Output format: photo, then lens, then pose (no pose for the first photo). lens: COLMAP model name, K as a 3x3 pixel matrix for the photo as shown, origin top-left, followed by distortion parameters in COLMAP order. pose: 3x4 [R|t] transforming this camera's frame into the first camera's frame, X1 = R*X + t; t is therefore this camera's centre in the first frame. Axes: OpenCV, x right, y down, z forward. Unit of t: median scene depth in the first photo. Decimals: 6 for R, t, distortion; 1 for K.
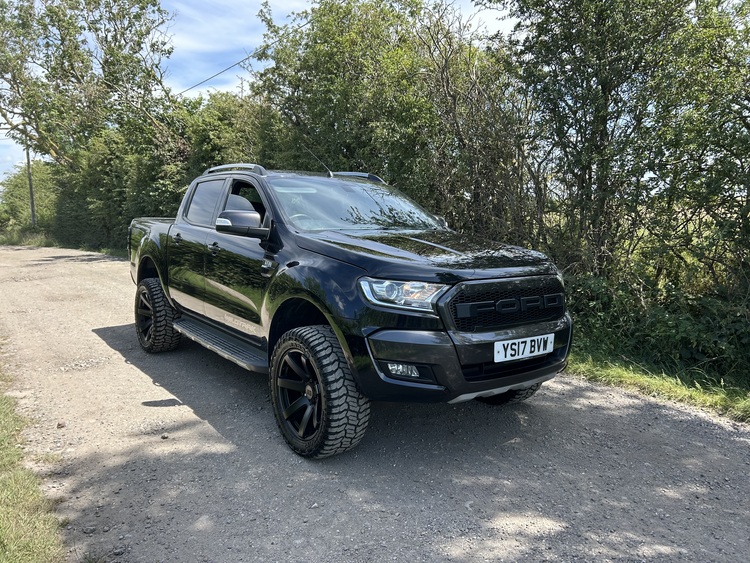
lens RADIAL K [[531.8, 0, 373.4], [0, 531.8, 296.6], [0, 0, 1]] dist [0.007324, 0.005781]
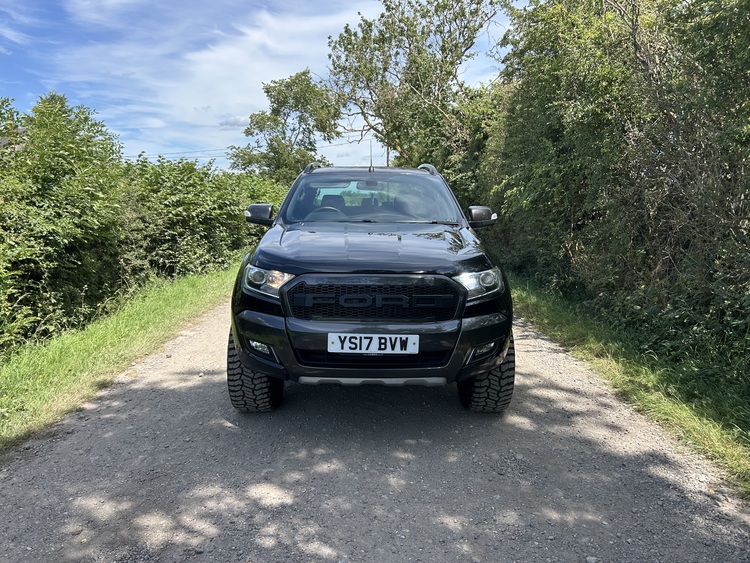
lens RADIAL K [[547.4, 0, 356.1], [0, 547.4, 281.8], [0, 0, 1]] dist [-0.000078, 0.000794]
pose [[0.813869, 0.072077, -0.576560, 0.853861], [-0.074659, 0.997023, 0.019253, -0.039722], [0.576231, 0.027376, 0.816828, 0.125071]]
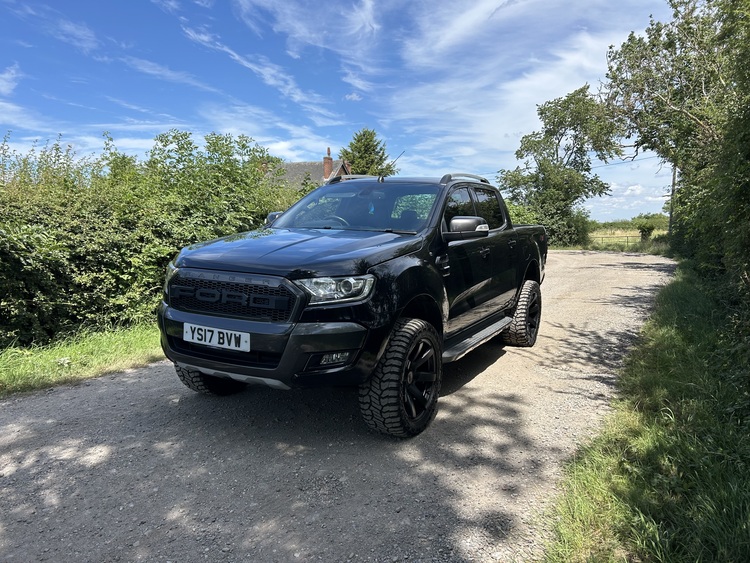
lens RADIAL K [[531.8, 0, 373.4], [0, 531.8, 296.6], [0, 0, 1]] dist [0.007324, 0.005781]
pose [[0.451101, 0.116825, -0.884794, 1.359774], [-0.136622, 0.988750, 0.060896, -0.092143], [0.881954, 0.093413, 0.461987, 0.780715]]
